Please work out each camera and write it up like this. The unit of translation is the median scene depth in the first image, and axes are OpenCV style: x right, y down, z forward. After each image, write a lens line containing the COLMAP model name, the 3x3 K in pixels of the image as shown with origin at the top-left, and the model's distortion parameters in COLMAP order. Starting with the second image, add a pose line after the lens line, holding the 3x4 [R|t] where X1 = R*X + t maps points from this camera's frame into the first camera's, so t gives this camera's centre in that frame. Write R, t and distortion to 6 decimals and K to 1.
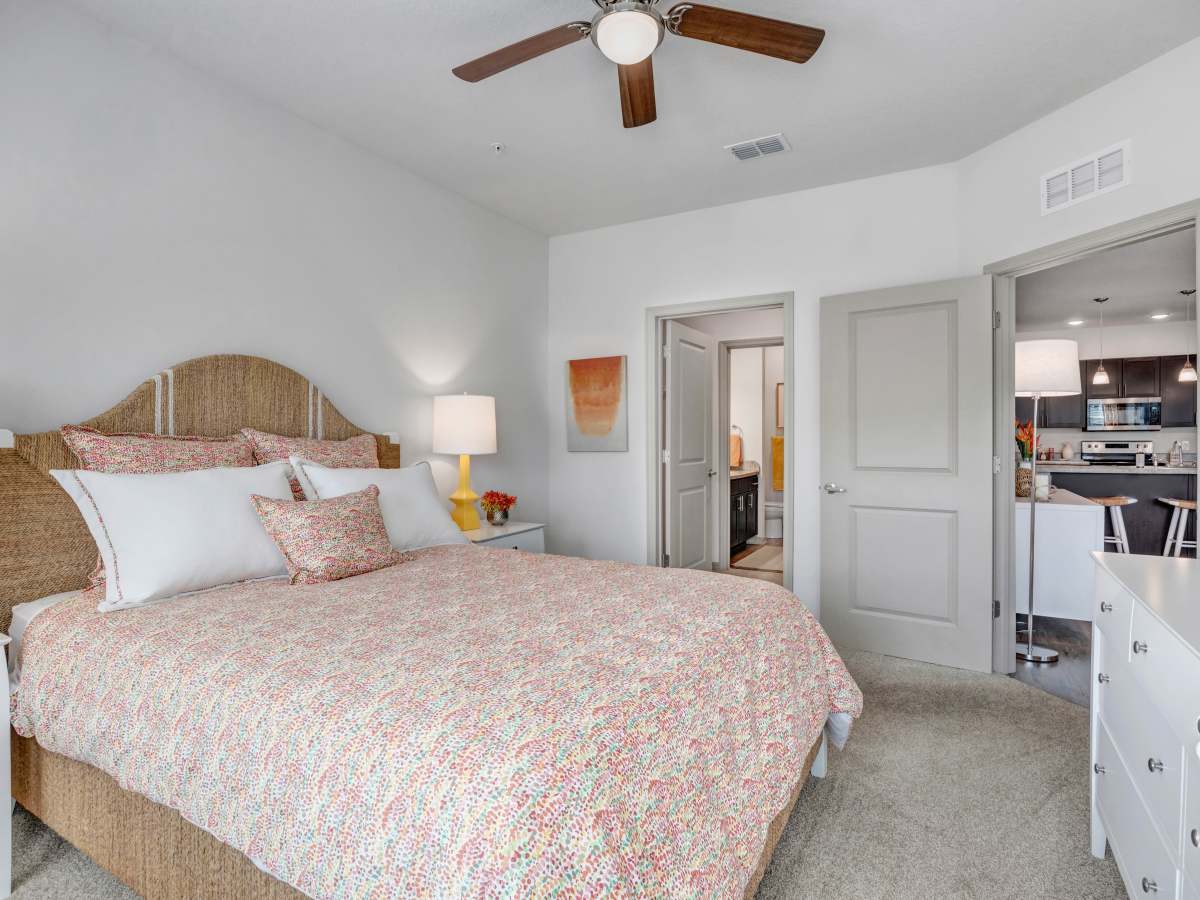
lens RADIAL K [[672.1, 0, 597.9], [0, 672.1, 442.9], [0, 0, 1]] dist [-0.012145, -0.000645]
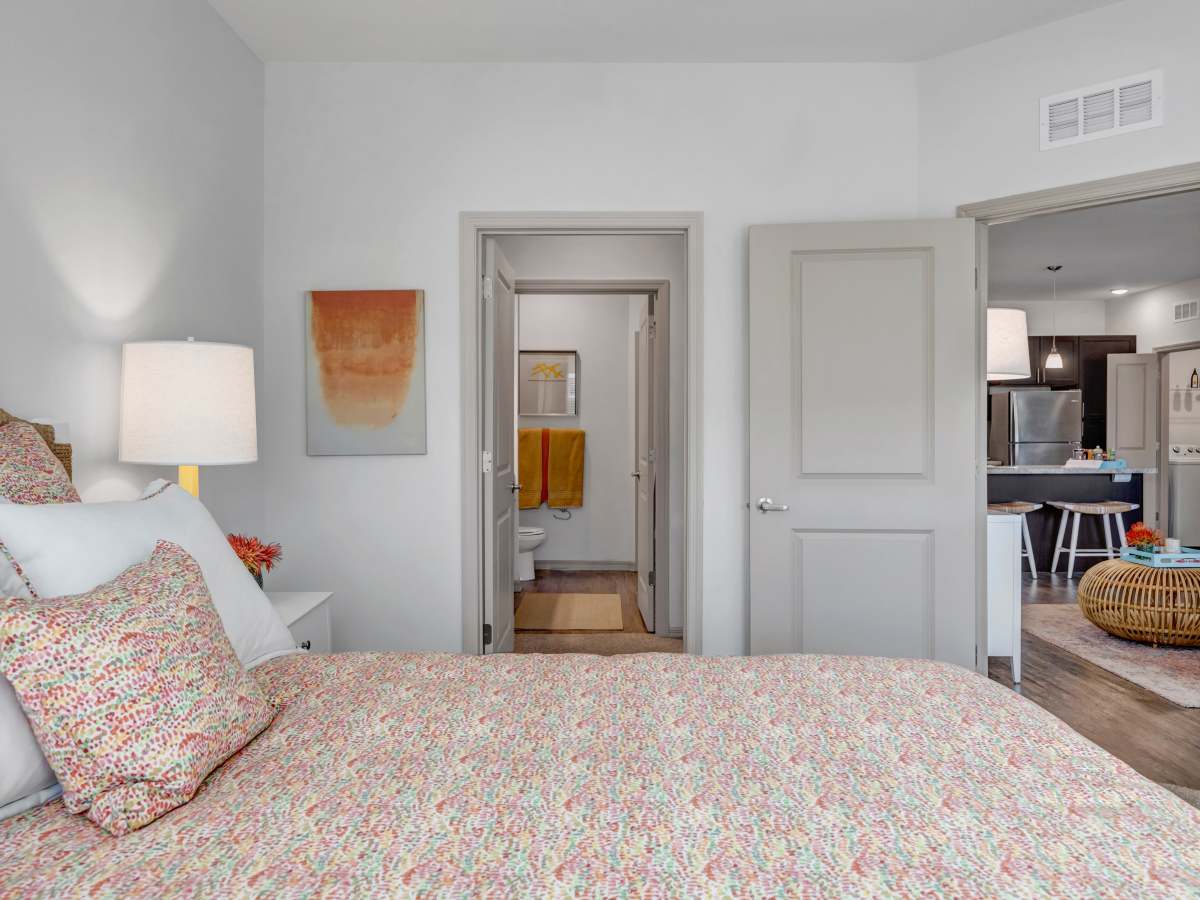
lens RADIAL K [[965.5, 0, 604.9], [0, 965.5, 440.0], [0, 0, 1]] dist [-0.000129, 0.008362]
pose [[0.856185, -0.003041, 0.516661, -0.307387], [0.002363, 0.999995, 0.001969, -0.001925], [-0.516664, -0.000465, 0.856188, 0.247073]]
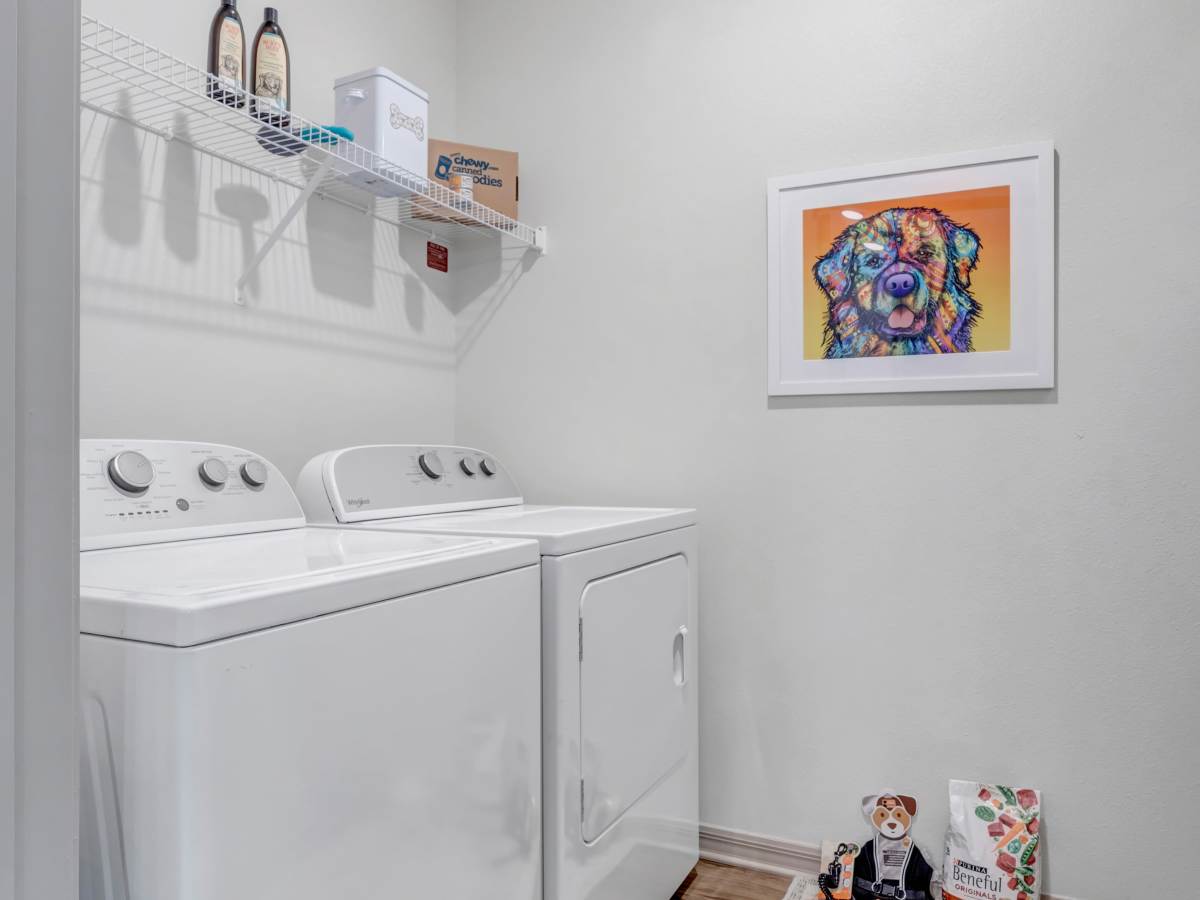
lens RADIAL K [[848.0, 0, 597.4], [0, 848.0, 450.8], [0, 0, 1]] dist [-0.012581, -0.004070]
pose [[-0.047195, -0.004687, 0.998875, 1.821465], [0.013555, 0.999894, 0.005332, 0.022567], [-0.998794, 0.013792, -0.047127, 1.406686]]
